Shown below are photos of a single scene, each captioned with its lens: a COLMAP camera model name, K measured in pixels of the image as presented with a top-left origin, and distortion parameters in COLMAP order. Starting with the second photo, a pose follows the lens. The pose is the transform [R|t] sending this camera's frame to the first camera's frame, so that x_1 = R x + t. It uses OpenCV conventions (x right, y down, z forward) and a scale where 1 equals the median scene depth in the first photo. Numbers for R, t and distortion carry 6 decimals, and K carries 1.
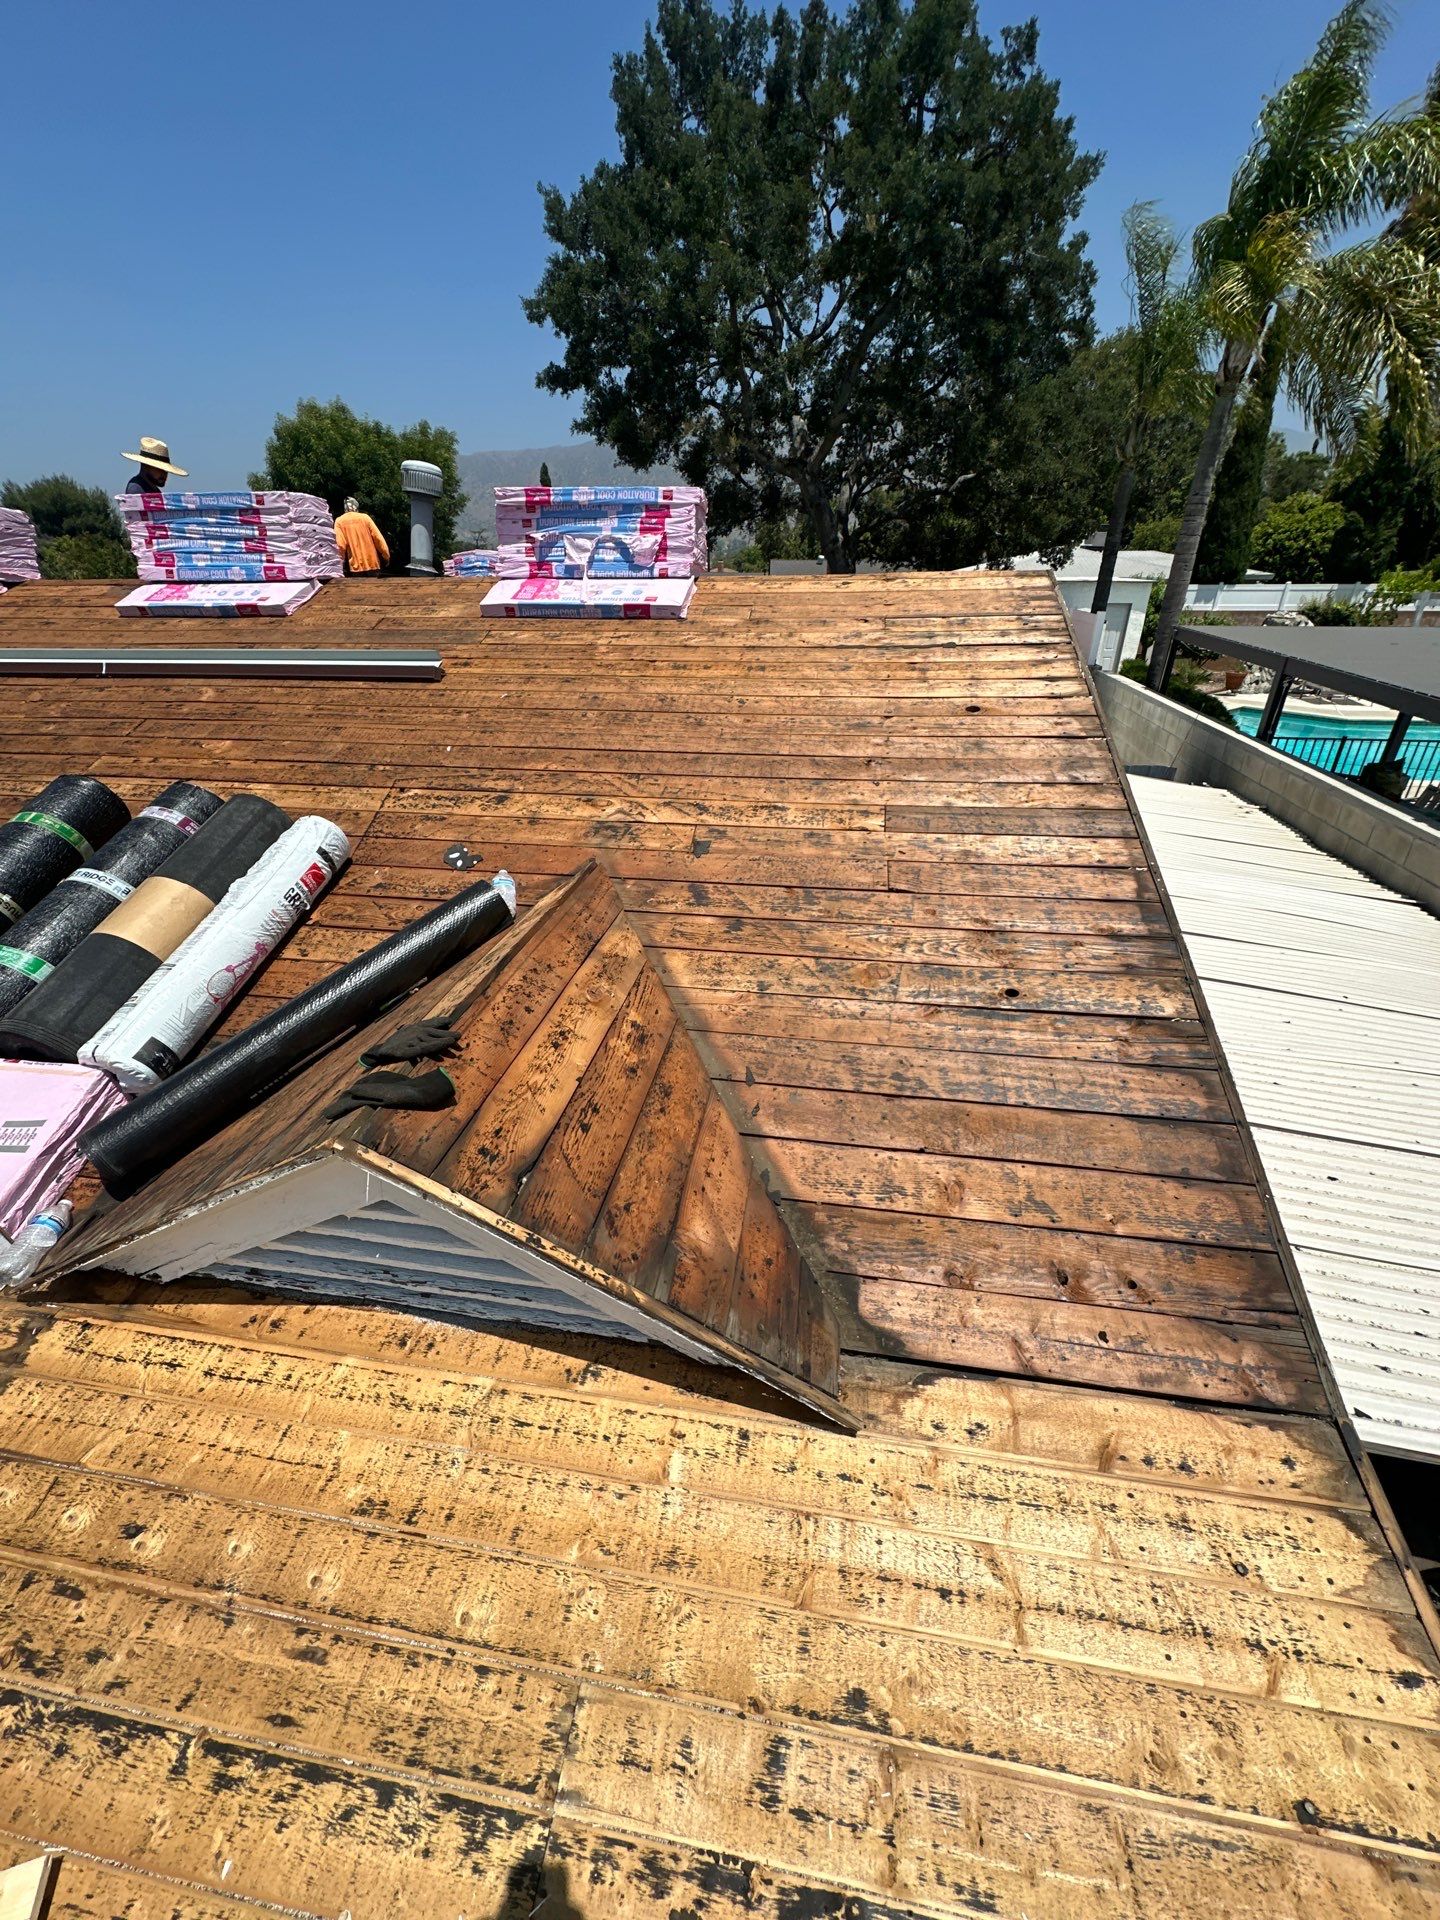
lens RADIAL K [[764.9, 0, 716.9], [0, 764.9, 961.0], [0, 0, 1]] dist [-0.003054, 0.000755]
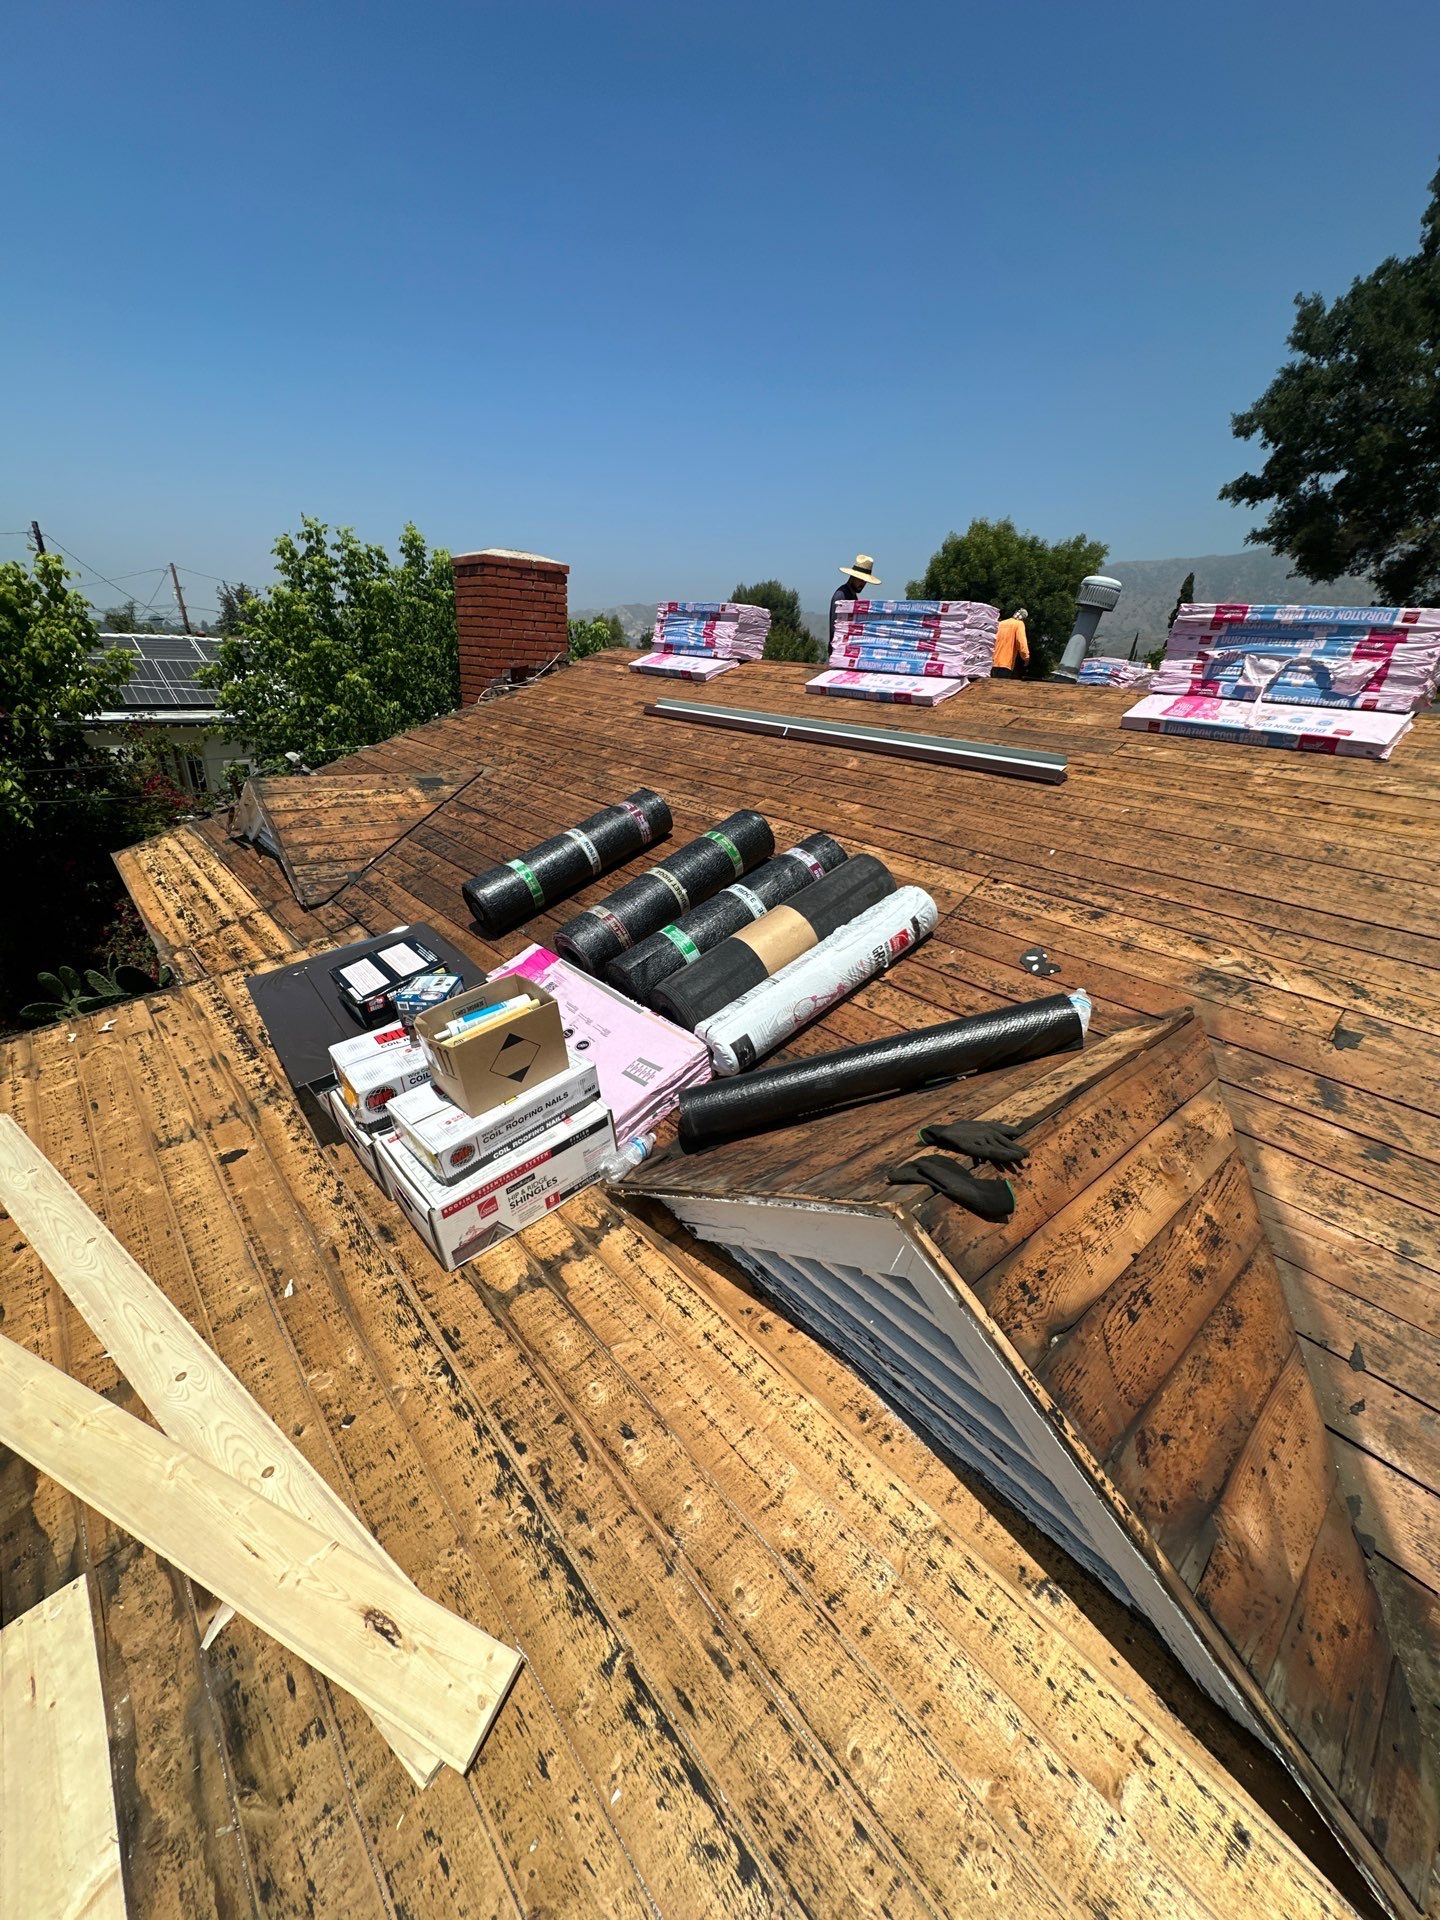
lens RADIAL K [[764.9, 0, 716.3], [0, 764.9, 962.1], [0, 0, 1]] dist [-0.003054, 0.000755]
pose [[0.767346, 0.292183, -0.570797, -0.126610], [-0.351230, 0.936263, 0.007088, 0.002620], [0.536487, 0.195042, 0.821061, -0.029850]]
